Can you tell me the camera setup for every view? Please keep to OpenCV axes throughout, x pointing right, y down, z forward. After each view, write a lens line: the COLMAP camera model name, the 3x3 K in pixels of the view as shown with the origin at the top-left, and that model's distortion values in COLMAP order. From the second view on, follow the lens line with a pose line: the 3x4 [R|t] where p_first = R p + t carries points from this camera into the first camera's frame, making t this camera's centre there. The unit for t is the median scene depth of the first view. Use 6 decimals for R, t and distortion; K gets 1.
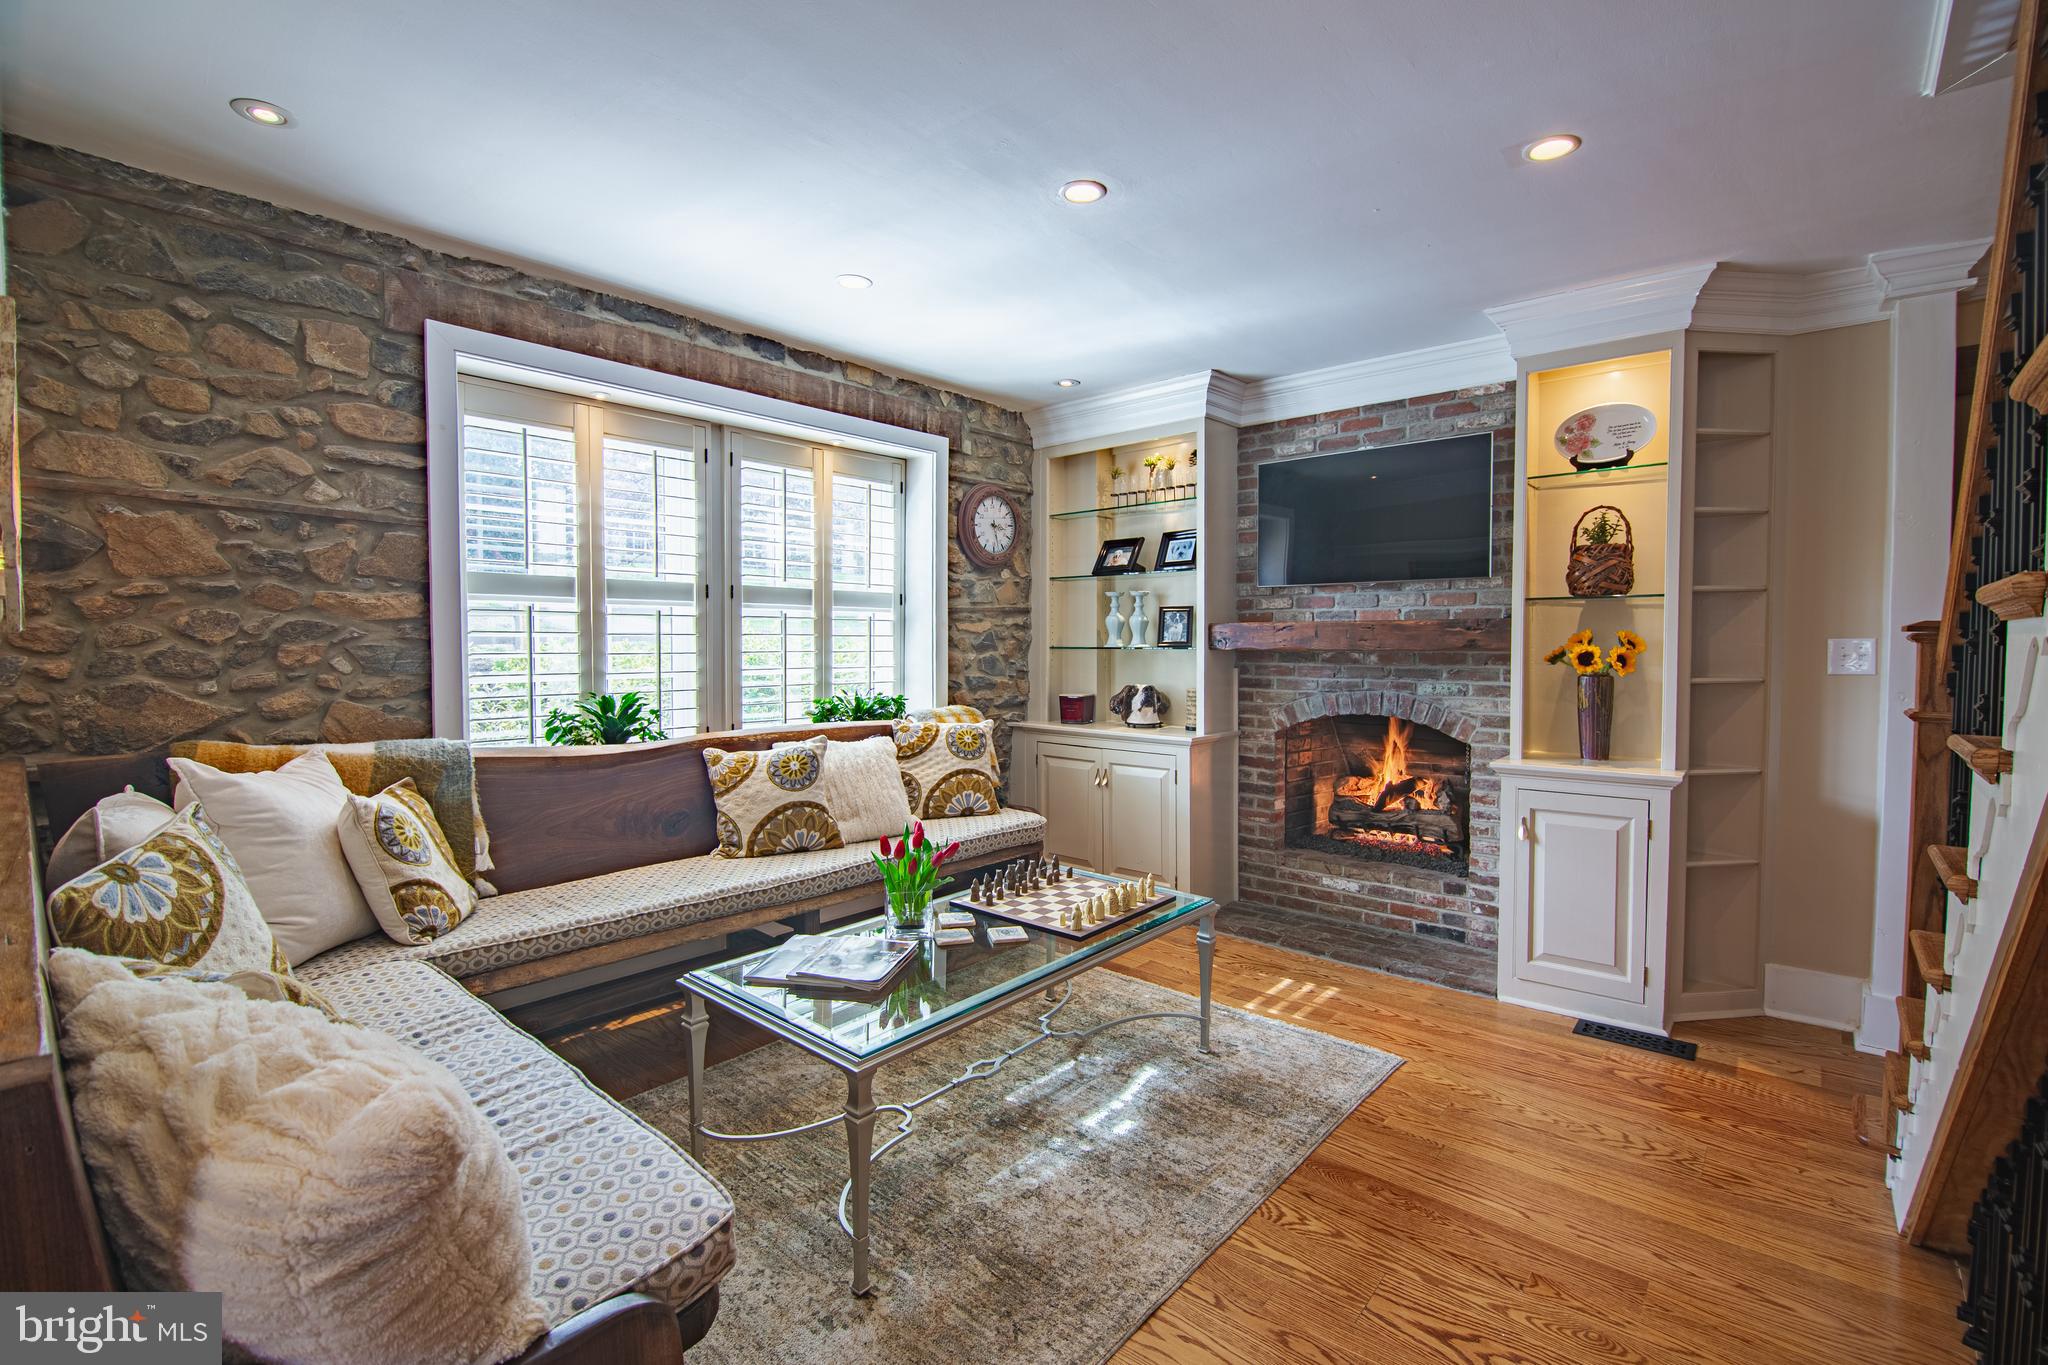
lens RADIAL K [[911.6, 0, 1061.0], [0, 911.6, 672.2], [0, 0, 1]] dist [-0.005327, -0.007870]
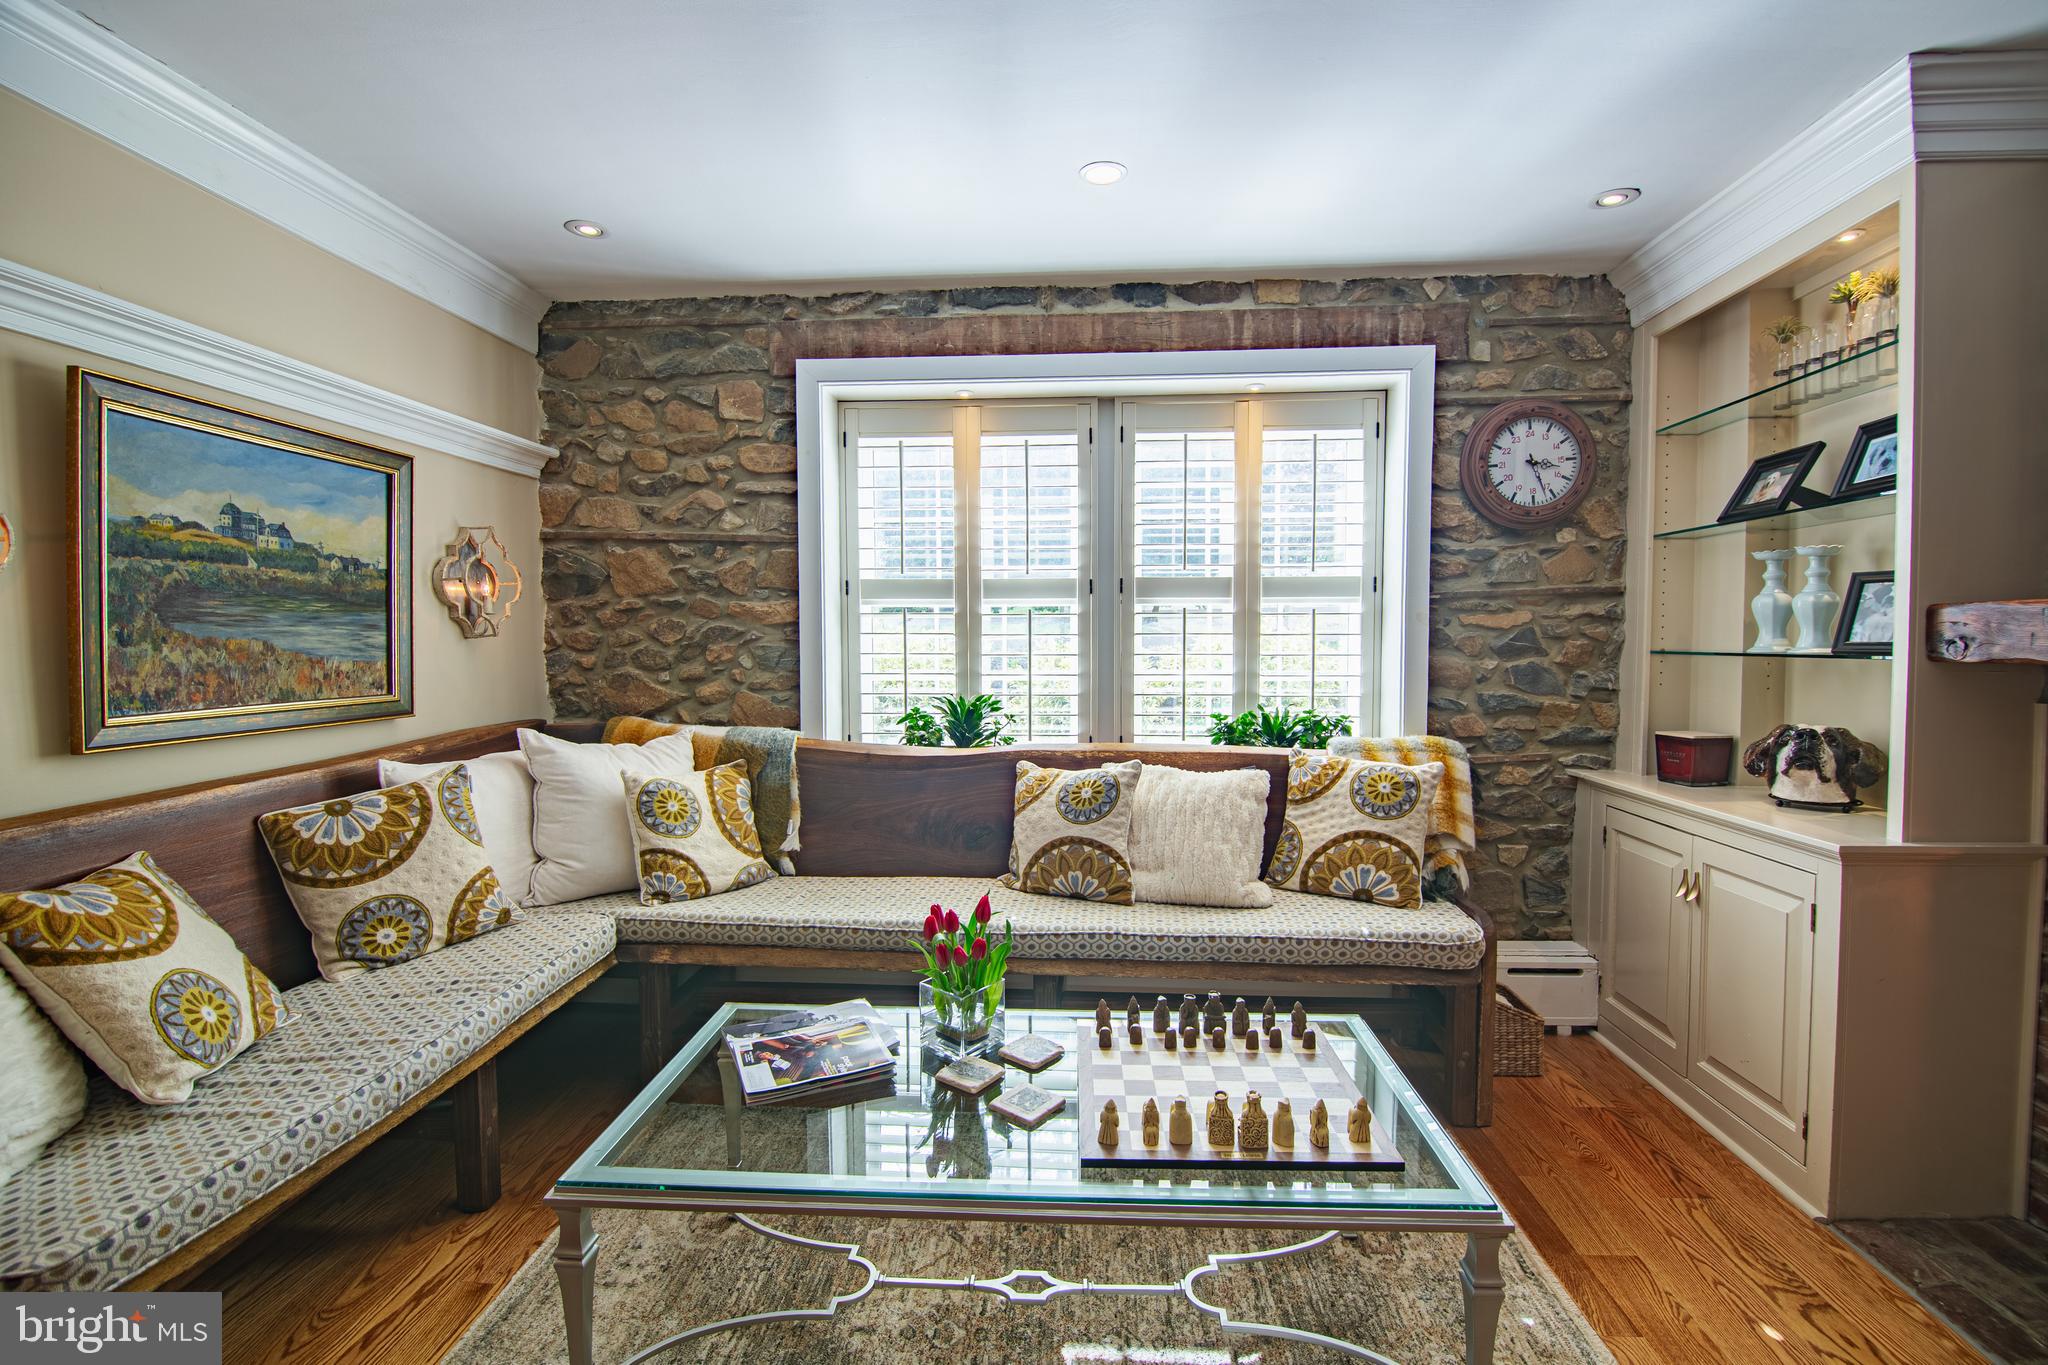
lens RADIAL K [[911.6, 0, 1033.8], [0, 911.6, 675.1], [0, 0, 1]] dist [-0.005327, -0.007870]
pose [[0.590069, 0.030494, -0.806776, 0.341586], [-0.025946, 0.999487, 0.018801, -0.018552], [0.806935, 0.009839, 0.590558, 0.471310]]
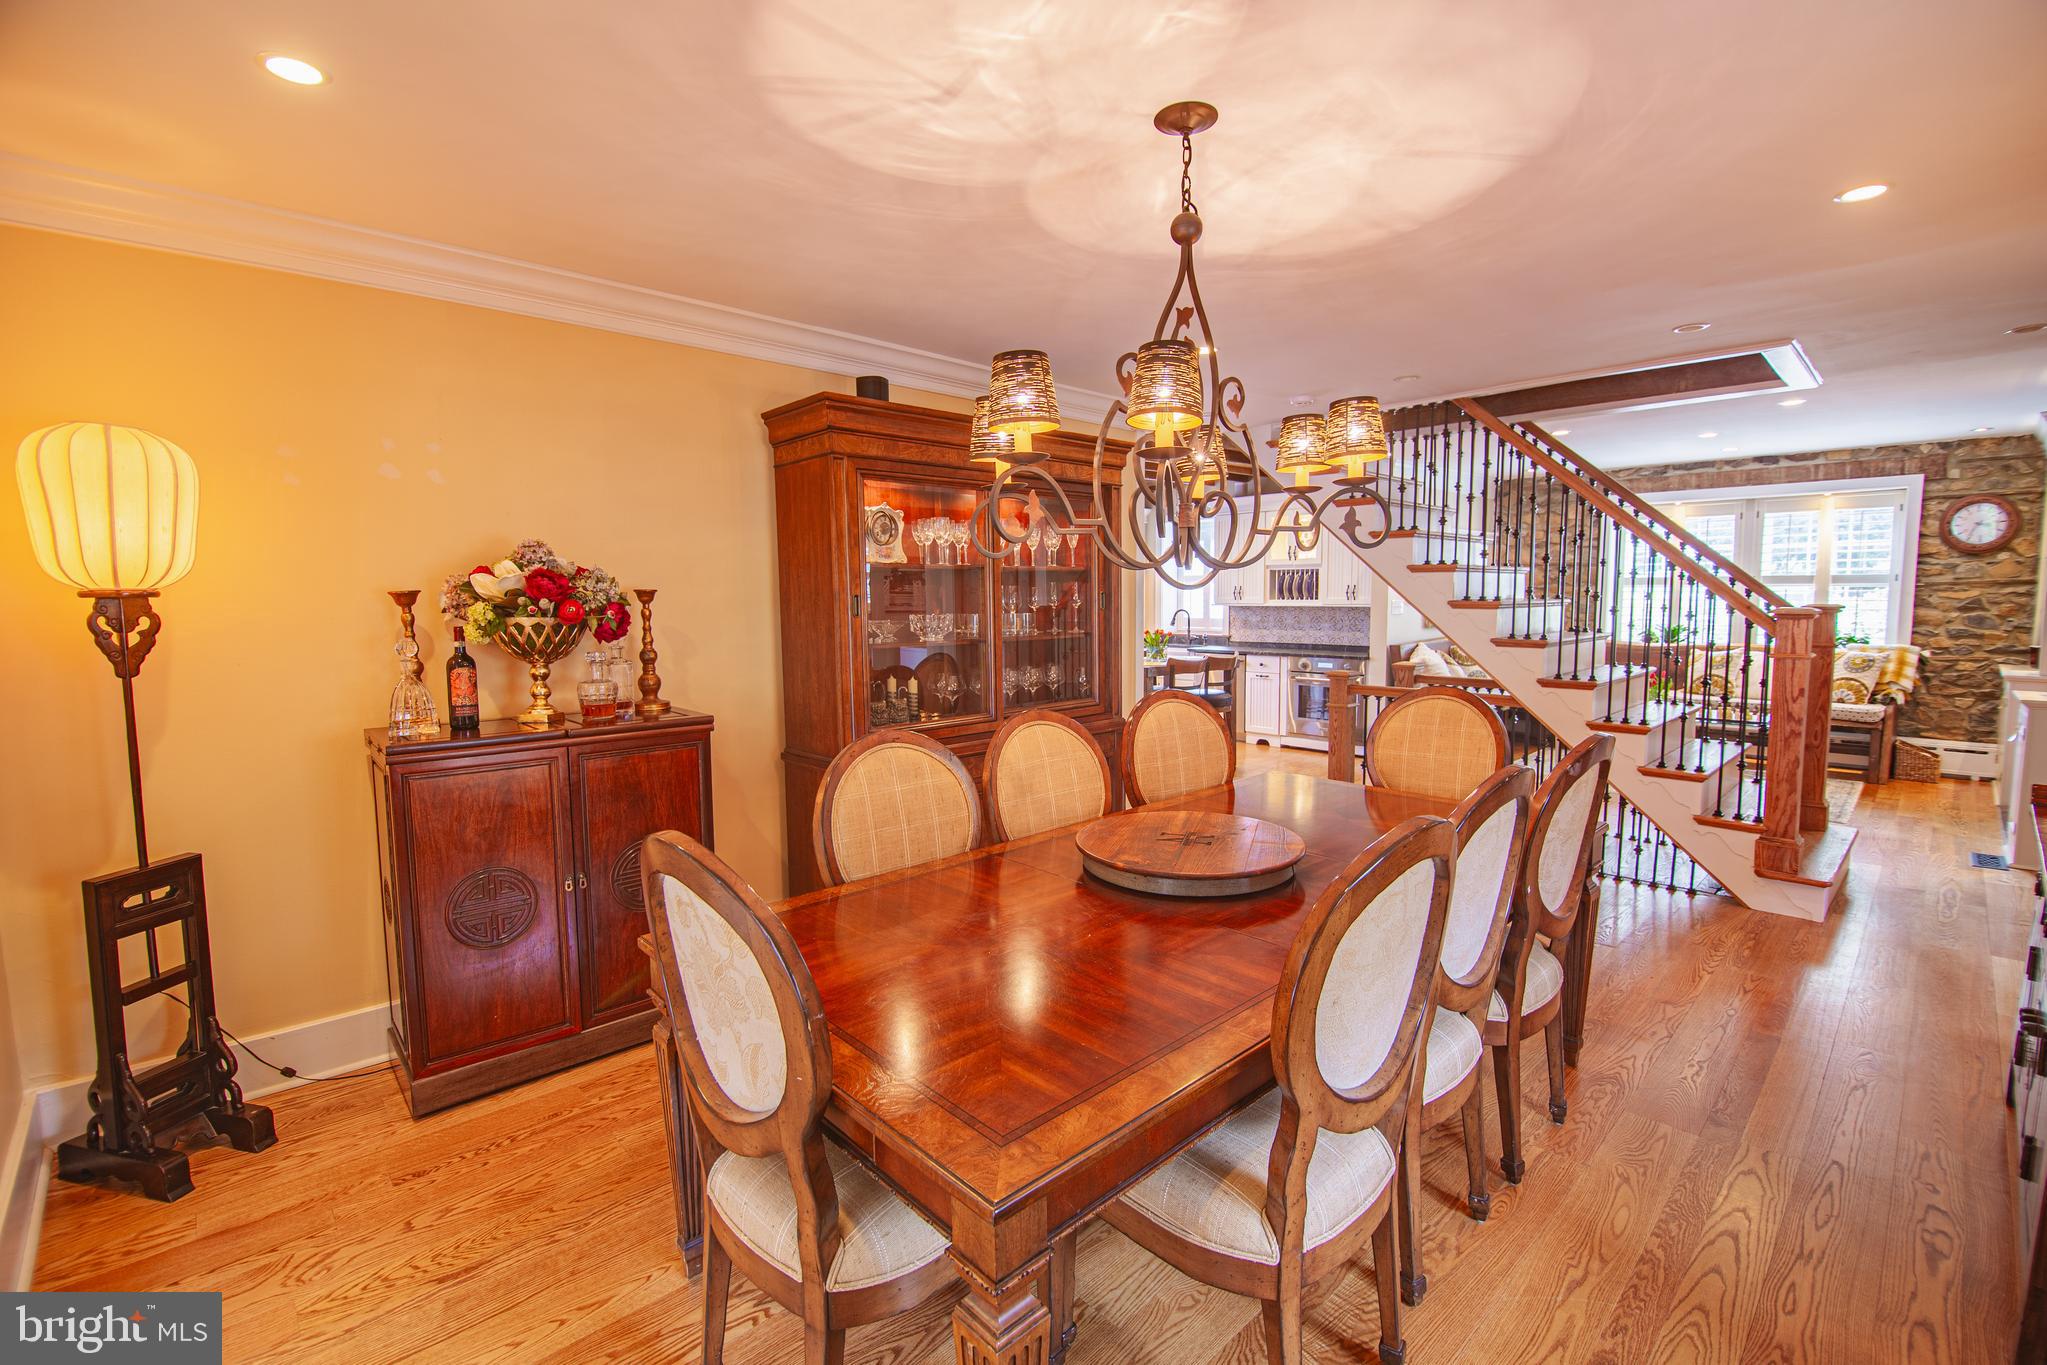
lens RADIAL K [[911.1, 0, 1022.9], [0, 911.1, 675.9], [0, 0, 1]] dist [-0.005327, -0.007870]
pose [[-0.127314, 0.083034, -0.988381, 2.151443], [-0.033770, 0.995549, 0.087986, 0.005980], [0.991287, 0.044579, -0.123944, -0.428923]]
